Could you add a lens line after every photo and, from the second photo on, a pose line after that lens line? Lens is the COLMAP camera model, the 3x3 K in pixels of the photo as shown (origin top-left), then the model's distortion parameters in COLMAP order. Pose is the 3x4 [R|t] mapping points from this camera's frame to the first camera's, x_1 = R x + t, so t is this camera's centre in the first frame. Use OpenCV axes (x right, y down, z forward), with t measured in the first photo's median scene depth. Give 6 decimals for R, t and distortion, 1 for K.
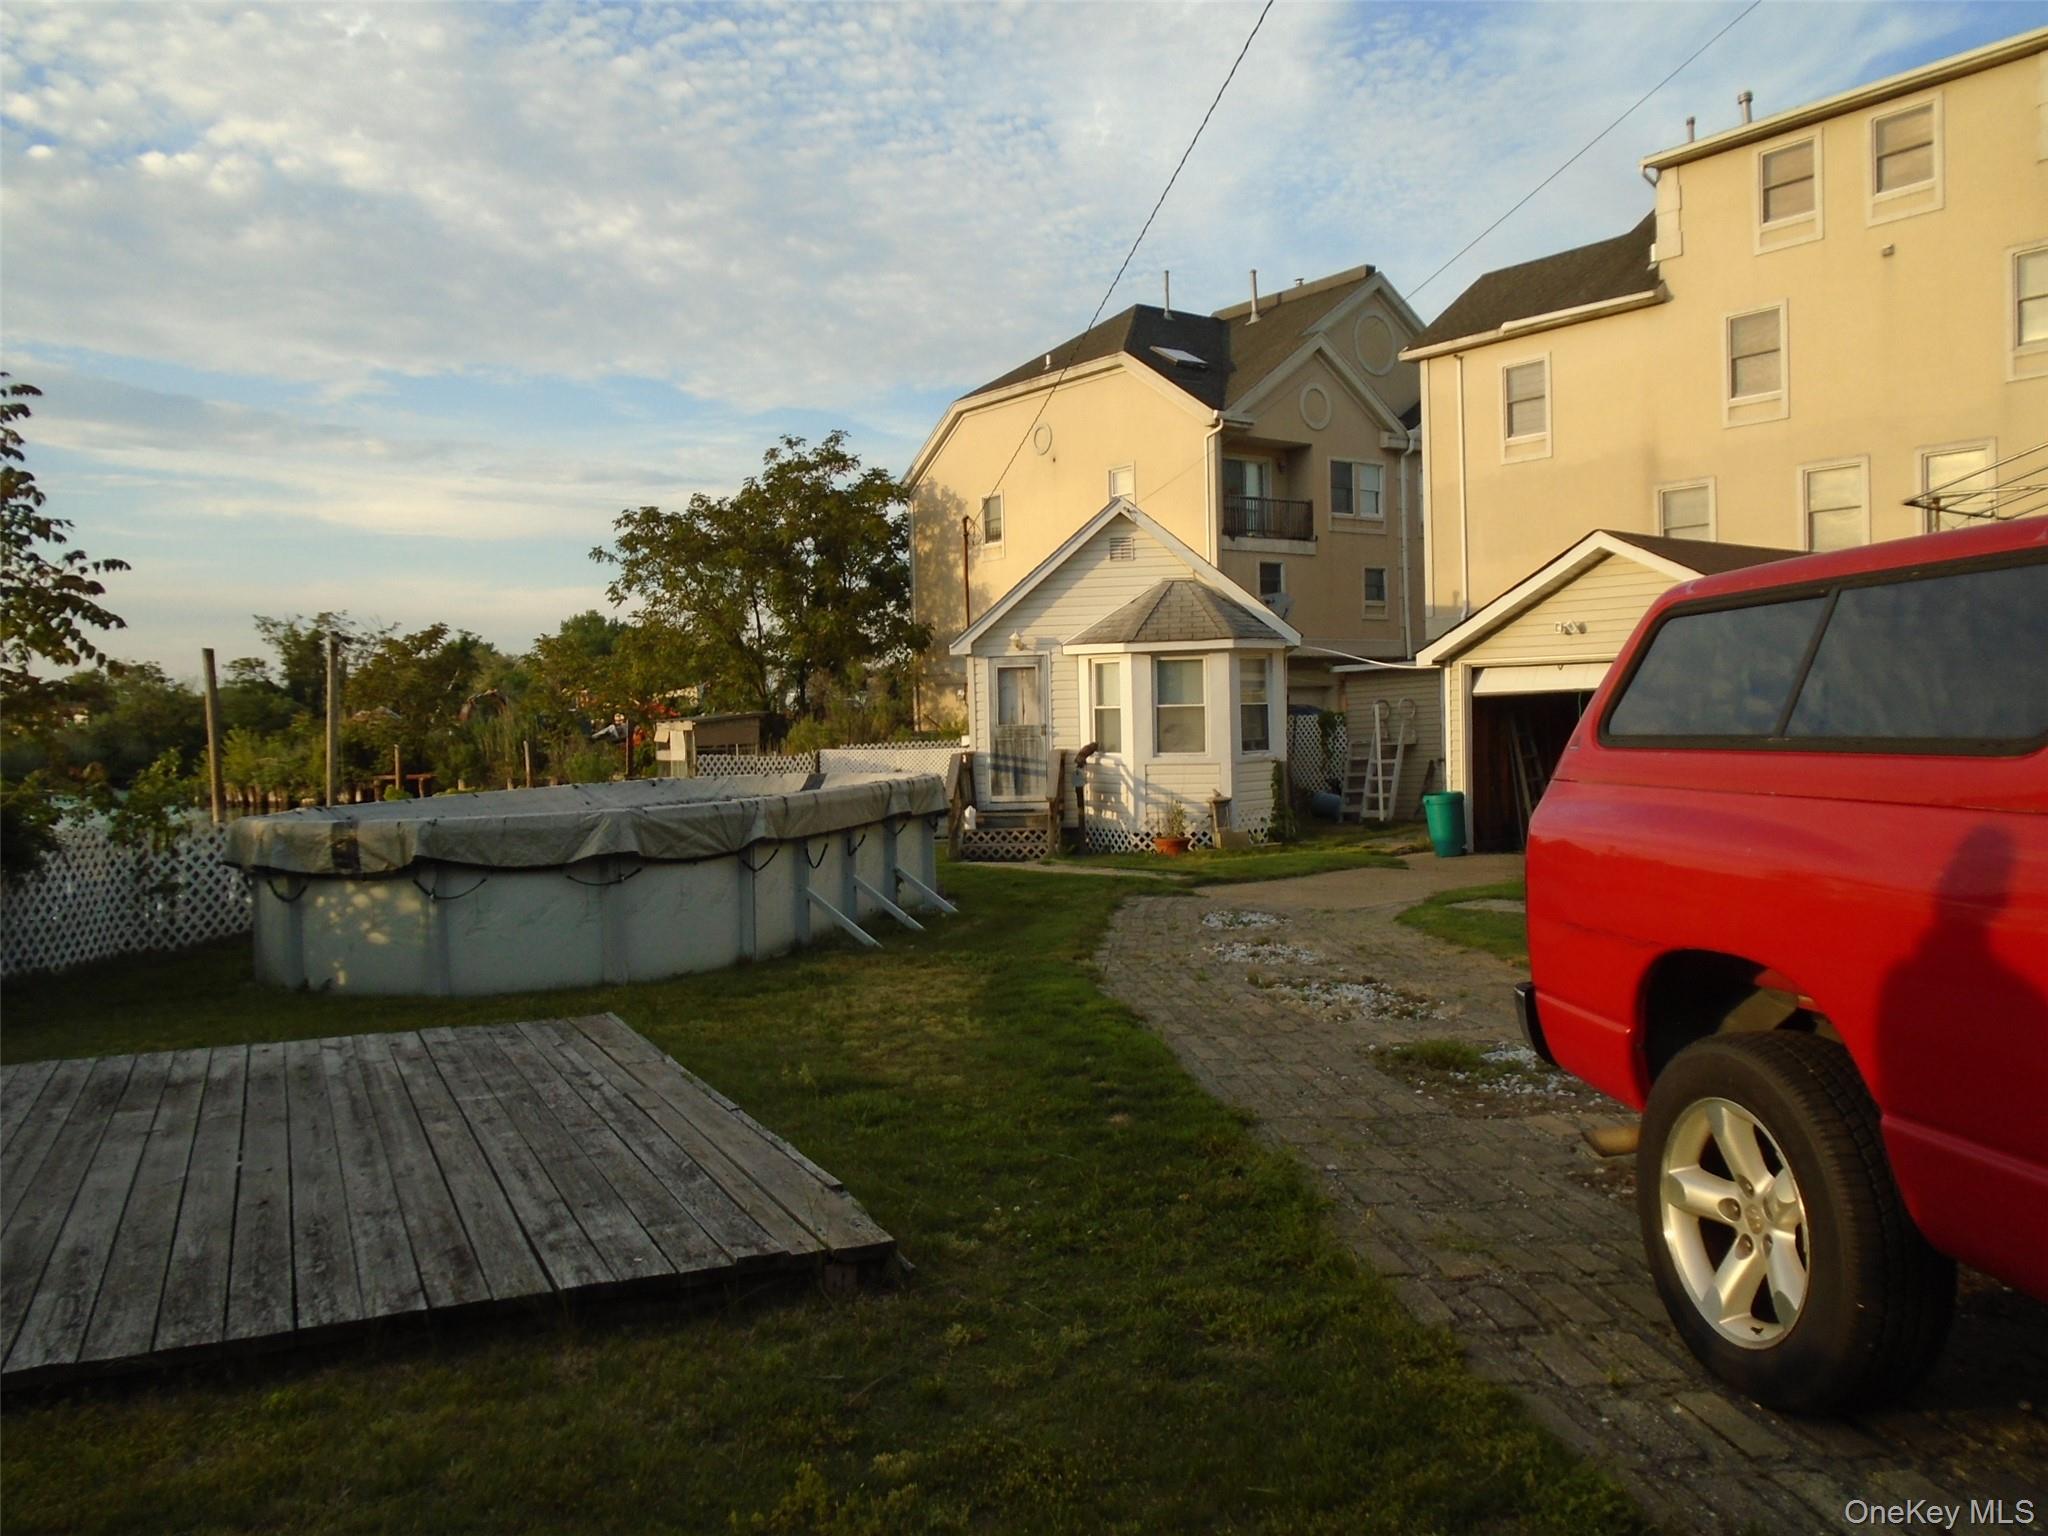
lens RADIAL K [[1569.8, 0, 1013.3], [0, 1569.8, 764.3], [0, 0, 1]] dist [-0.066643, 0.081316]
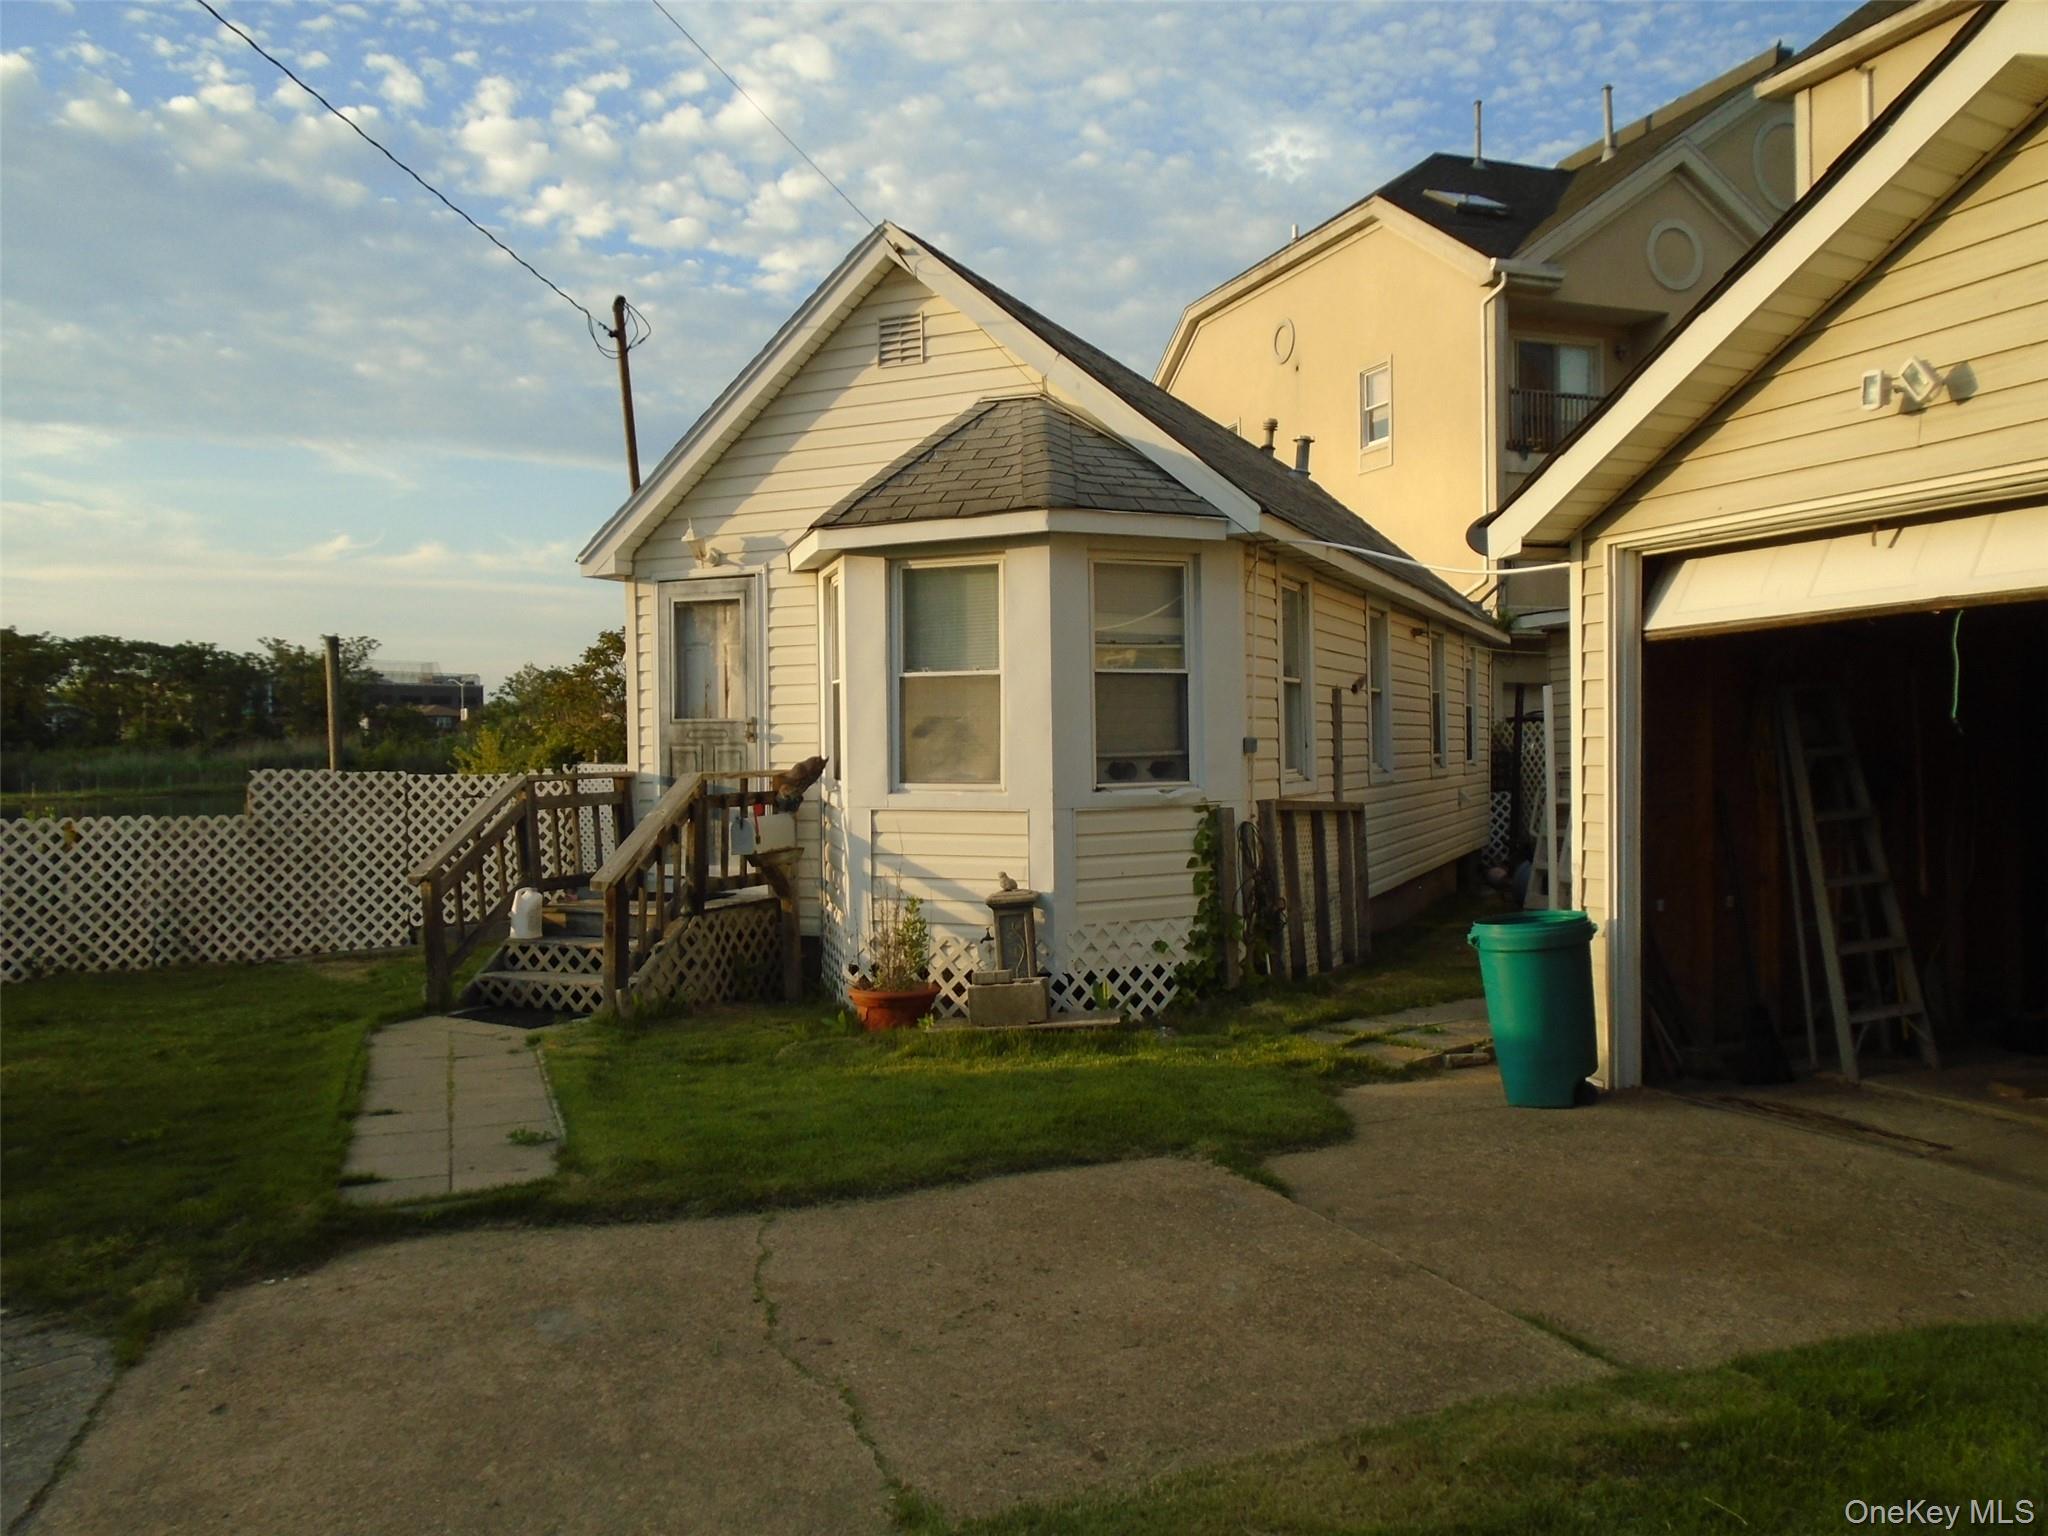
lens RADIAL K [[1569.8, 0, 1013.3], [0, 1569.8, 764.3], [0, 0, 1]] dist [-0.066643, 0.081316]
pose [[0.955873, 0.015746, -0.293358, 0.118520], [-0.018240, 0.999817, -0.005766, -0.004989], [0.293213, 0.010863, 0.955985, 0.283532]]
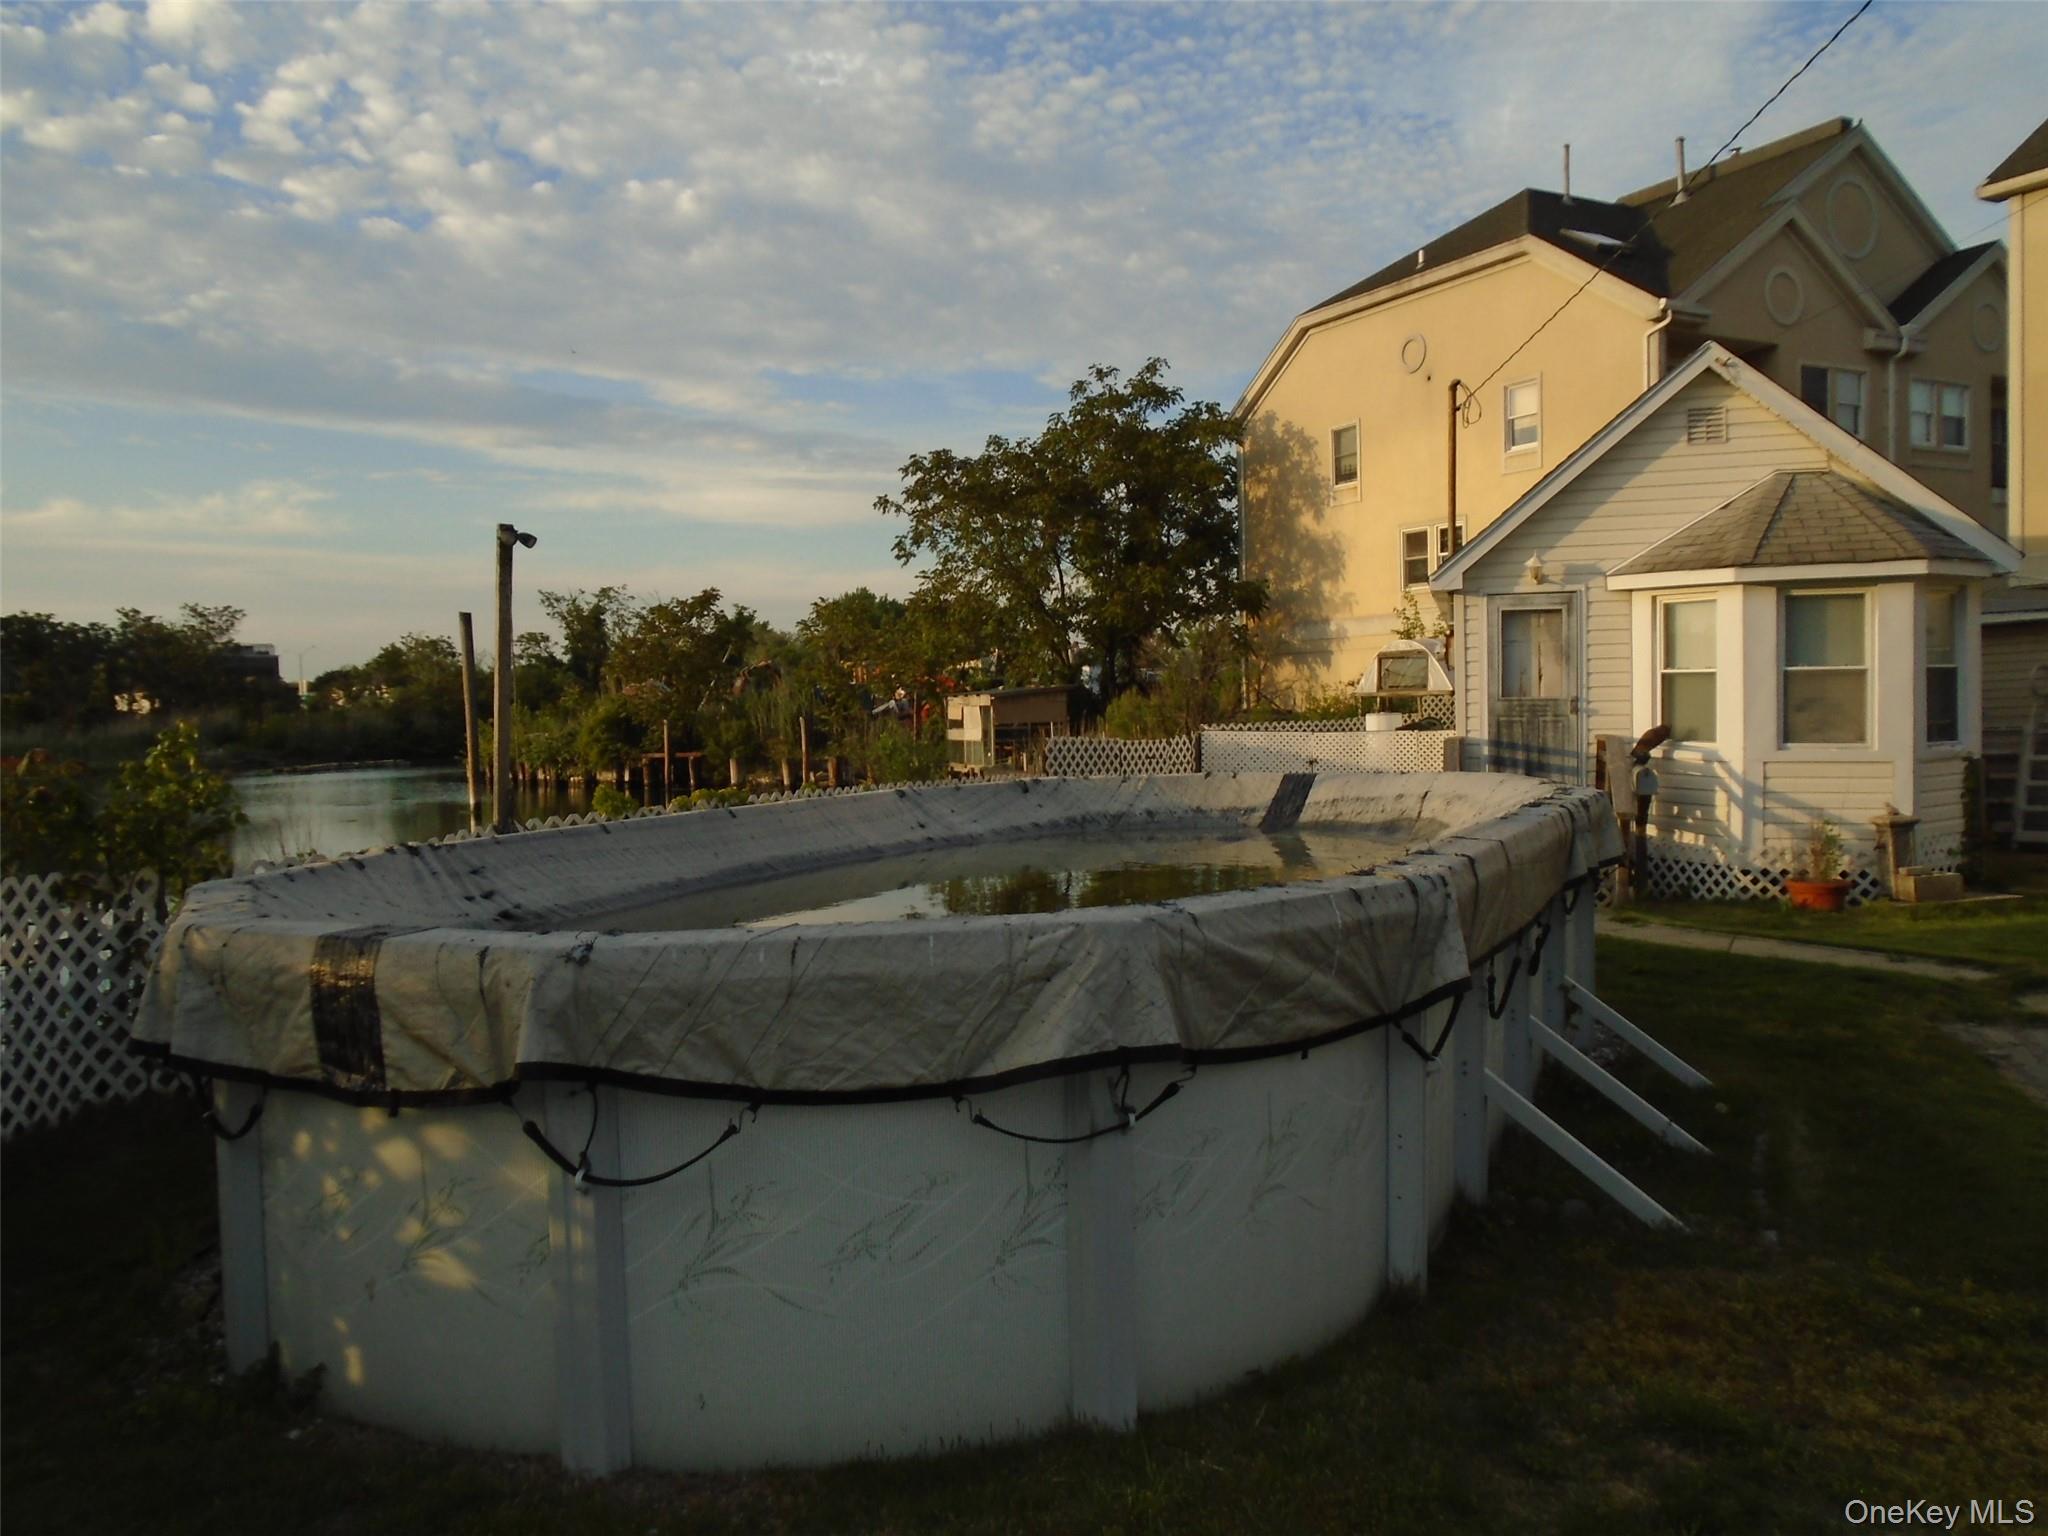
lens RADIAL K [[1571.4, 0, 946.0], [0, 1571.4, 770.0], [0, 0, 1]] dist [-0.062365, 0.007124]
pose [[0.978323, 0.014487, -0.206579, -0.051543], [-0.011030, 0.999779, 0.017876, -0.001765], [0.206793, -0.015210, 0.978267, 0.155448]]
